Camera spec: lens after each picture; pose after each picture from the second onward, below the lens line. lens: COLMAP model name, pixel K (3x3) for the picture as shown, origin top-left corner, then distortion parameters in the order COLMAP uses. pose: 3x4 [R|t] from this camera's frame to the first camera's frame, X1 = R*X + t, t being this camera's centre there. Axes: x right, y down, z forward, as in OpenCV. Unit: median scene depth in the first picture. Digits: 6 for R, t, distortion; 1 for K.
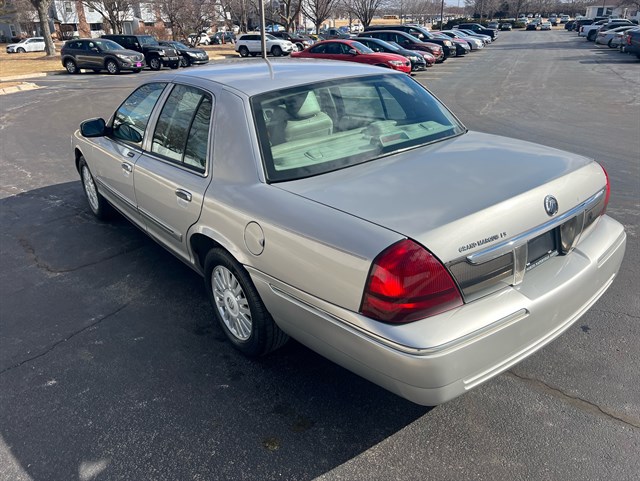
lens RADIAL K [[481.0, 0, 317.5], [0, 481.0, 238.3], [0, 0, 1]] dist [0.047105, -0.052803]
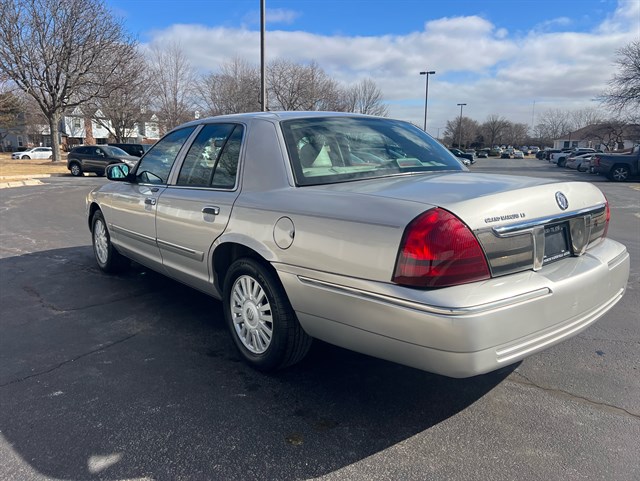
lens RADIAL K [[481.0, 0, 321.9], [0, 481.0, 238.7], [0, 0, 1]] dist [0.047105, -0.052803]
pose [[0.999108, 0.027559, 0.031995, -0.070667], [-0.019469, 0.972972, -0.230101, 0.218247], [-0.037471, 0.229273, 0.972641, -0.015970]]
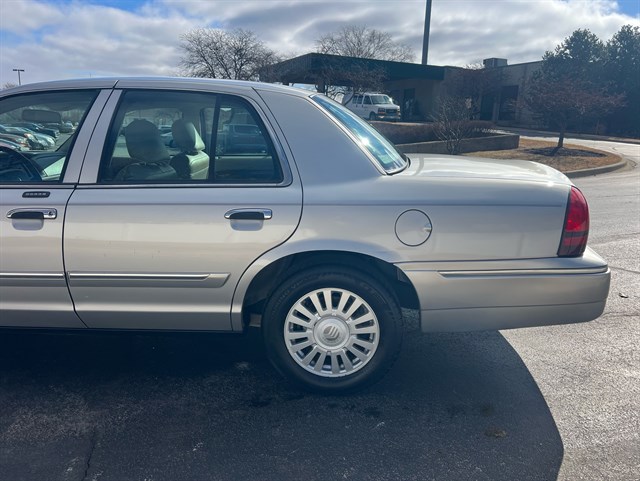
lens RADIAL K [[481.0, 0, 319.4], [0, 481.0, 238.0], [0, 0, 1]] dist [0.047105, -0.052803]
pose [[0.654210, -0.121368, 0.746512, -0.826623], [0.265708, 0.961004, -0.076615, 0.035884], [-0.708102, 0.248476, 0.660947, 0.446182]]
